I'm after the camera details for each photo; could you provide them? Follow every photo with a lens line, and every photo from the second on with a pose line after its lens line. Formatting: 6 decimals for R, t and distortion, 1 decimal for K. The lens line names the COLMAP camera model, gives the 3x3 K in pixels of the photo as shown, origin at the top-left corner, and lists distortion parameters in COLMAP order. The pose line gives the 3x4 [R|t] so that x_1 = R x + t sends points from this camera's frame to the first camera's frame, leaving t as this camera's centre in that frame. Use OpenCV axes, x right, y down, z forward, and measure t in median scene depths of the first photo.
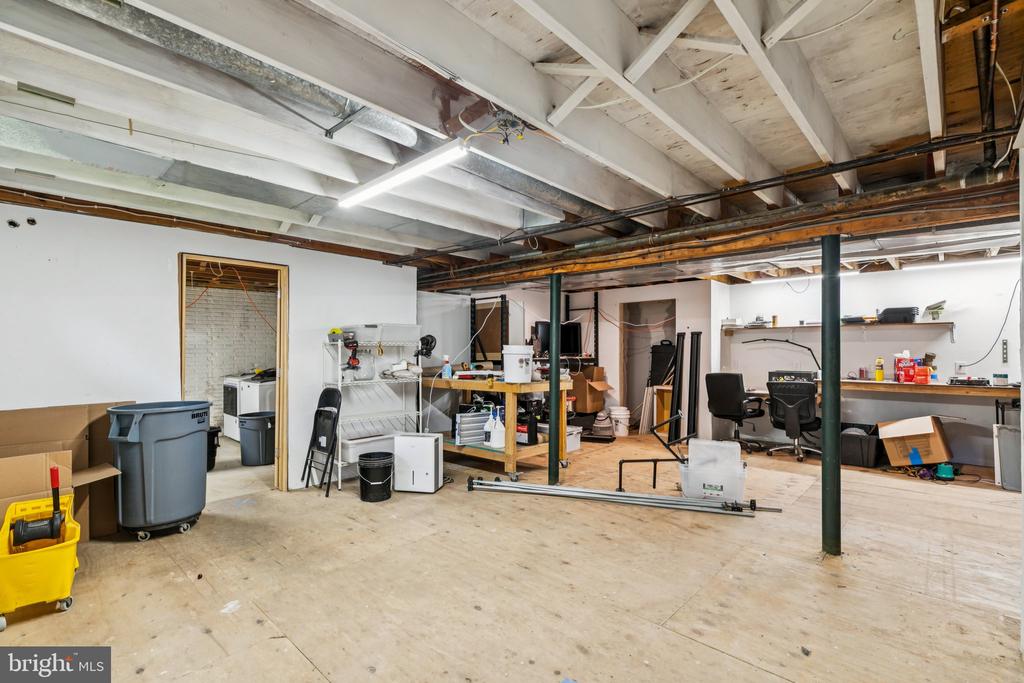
lens RADIAL K [[463.1, 0, 514.0], [0, 463.1, 348.6], [0, 0, 1]] dist [0.001757, -0.000068]
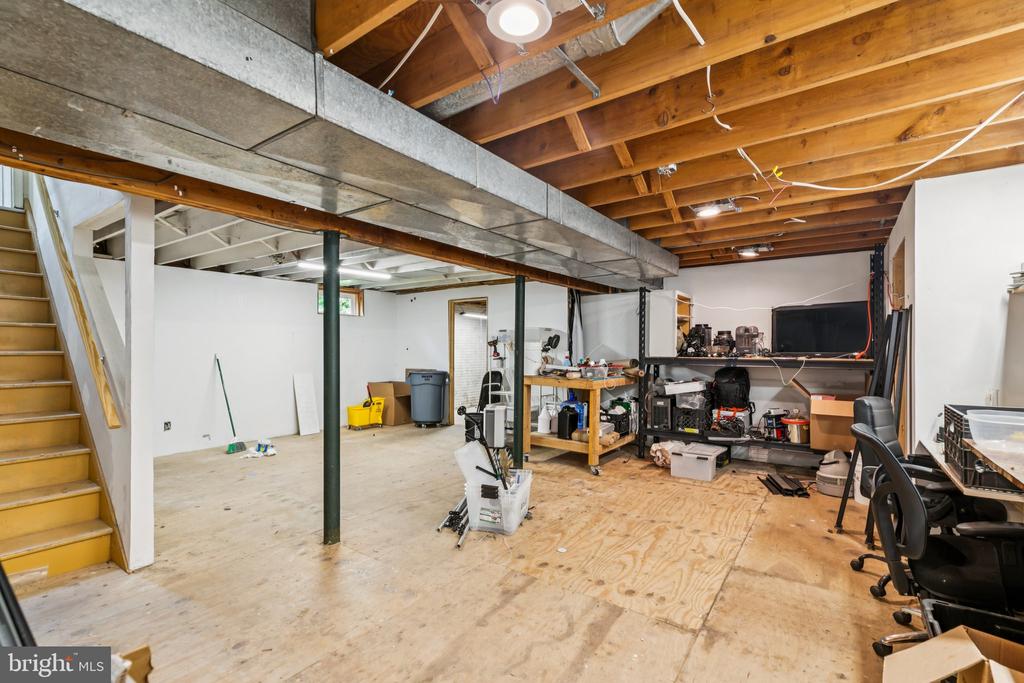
lens RADIAL K [[463.1, 0, 514.0], [0, 463.1, 348.6], [0, 0, 1]] dist [0.001757, -0.000068]
pose [[0.137412, -0.003386, -0.990508, 1.453106], [-0.000493, 0.999994, -0.003487, 0.015257], [0.990514, 0.000967, 0.137409, 1.044703]]
